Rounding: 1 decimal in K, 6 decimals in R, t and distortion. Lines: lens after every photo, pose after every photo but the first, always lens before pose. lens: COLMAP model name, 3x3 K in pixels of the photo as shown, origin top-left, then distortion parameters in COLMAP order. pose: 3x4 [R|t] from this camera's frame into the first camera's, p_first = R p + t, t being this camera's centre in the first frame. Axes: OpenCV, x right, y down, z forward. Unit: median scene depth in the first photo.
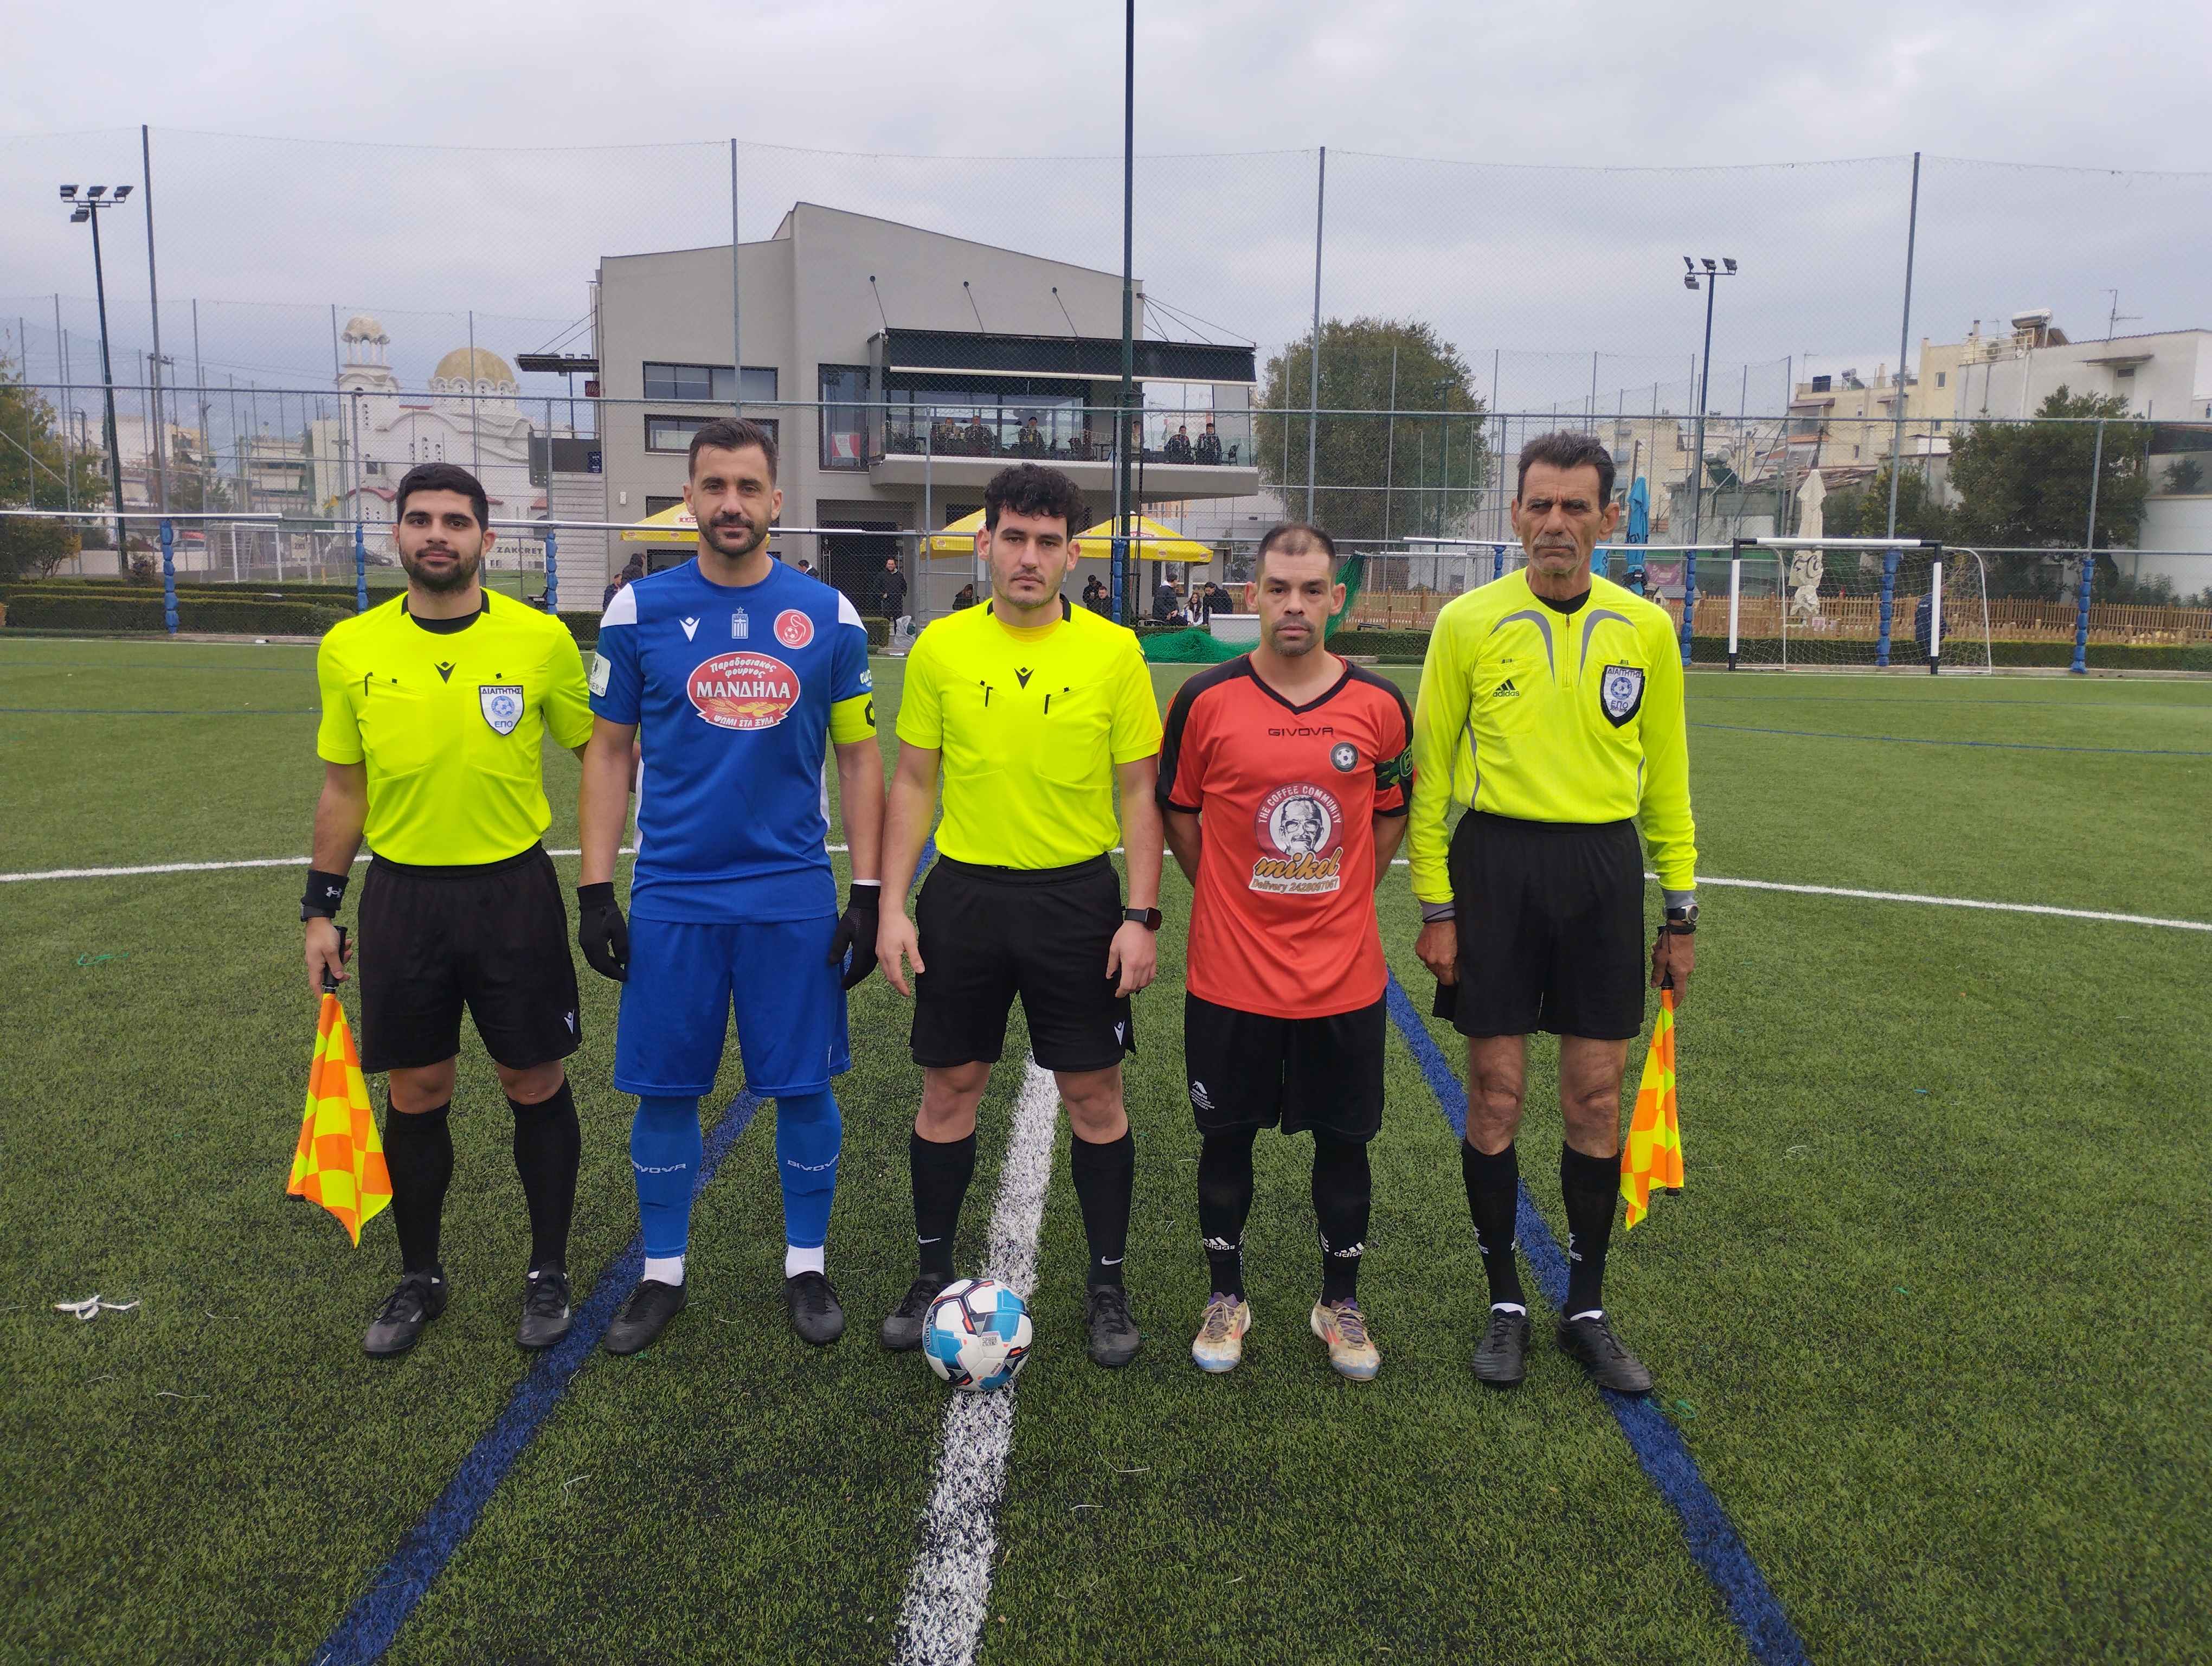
lens RADIAL K [[1835.9, 0, 1071.6], [0, 1835.9, 841.0], [0, 0, 1]] dist [0.044724, -0.030737]
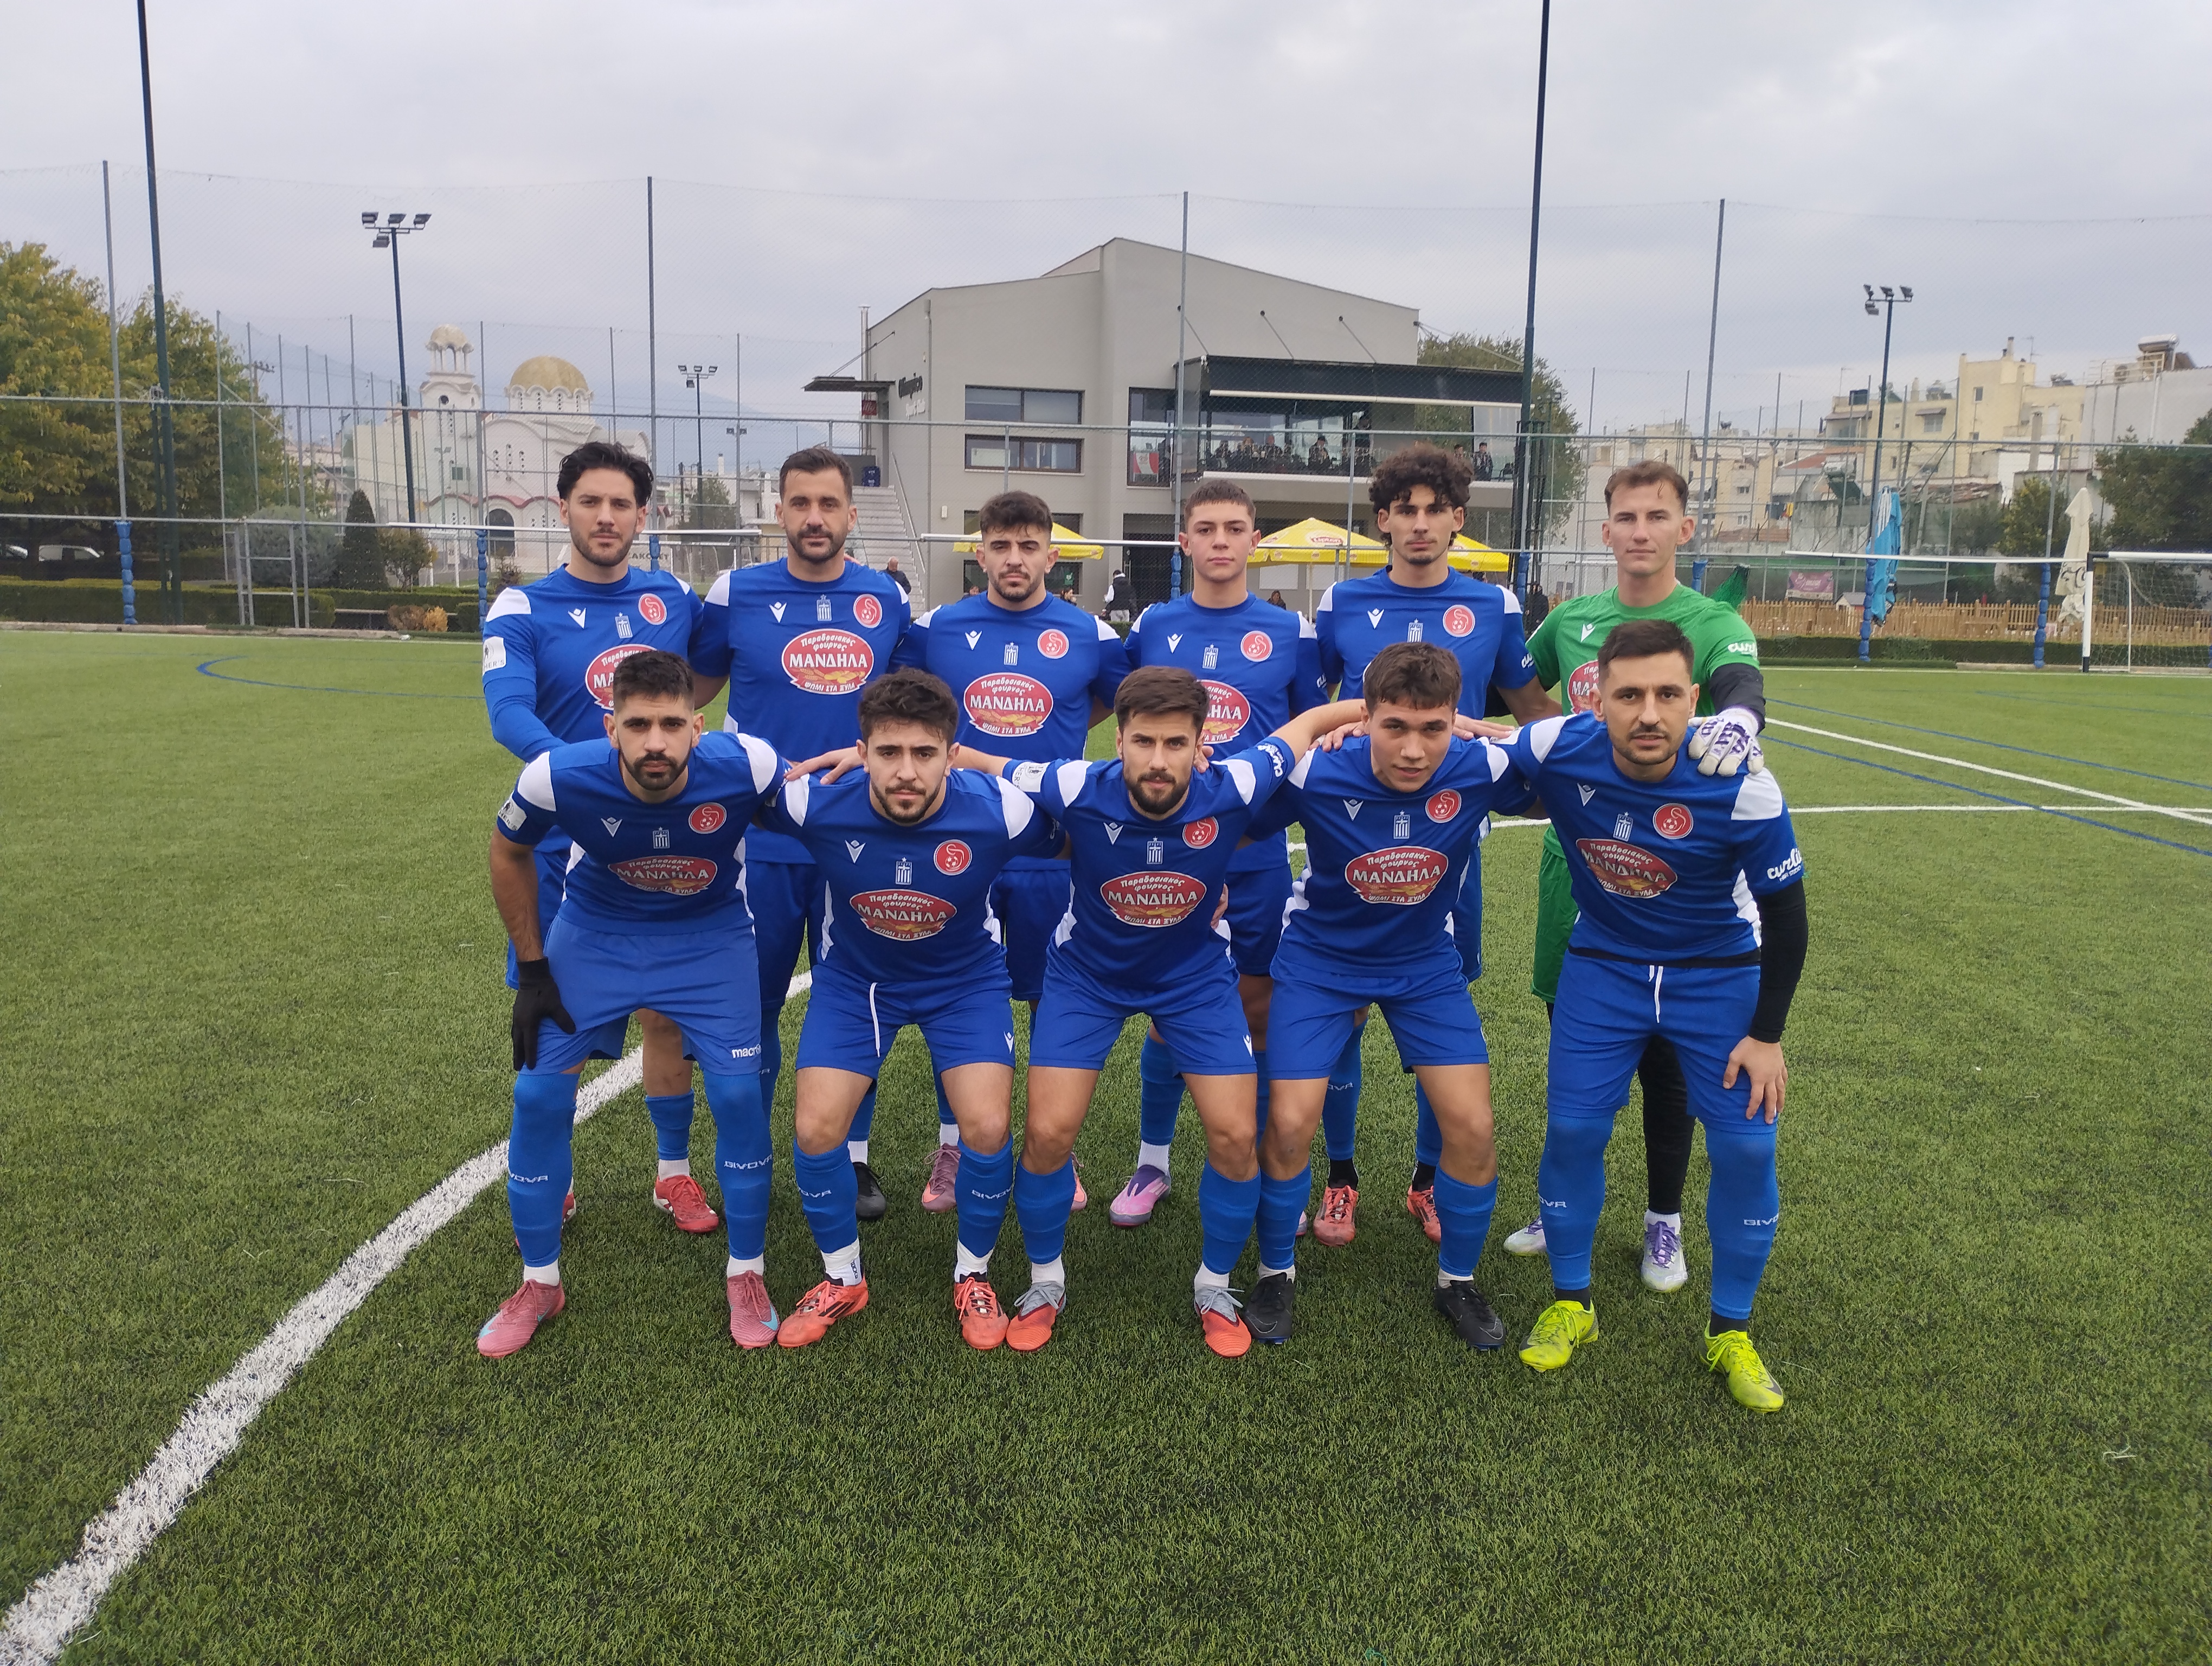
lens RADIAL K [[1835.9, 0, 1076.0], [0, 1835.9, 837.2], [0, 0, 1]] dist [0.044724, -0.030737]
pose [[0.999547, -0.002284, 0.030014, -0.155438], [0.002402, 0.999989, -0.003919, 0.005186], [-0.030004, 0.003989, 0.999542, -0.051806]]
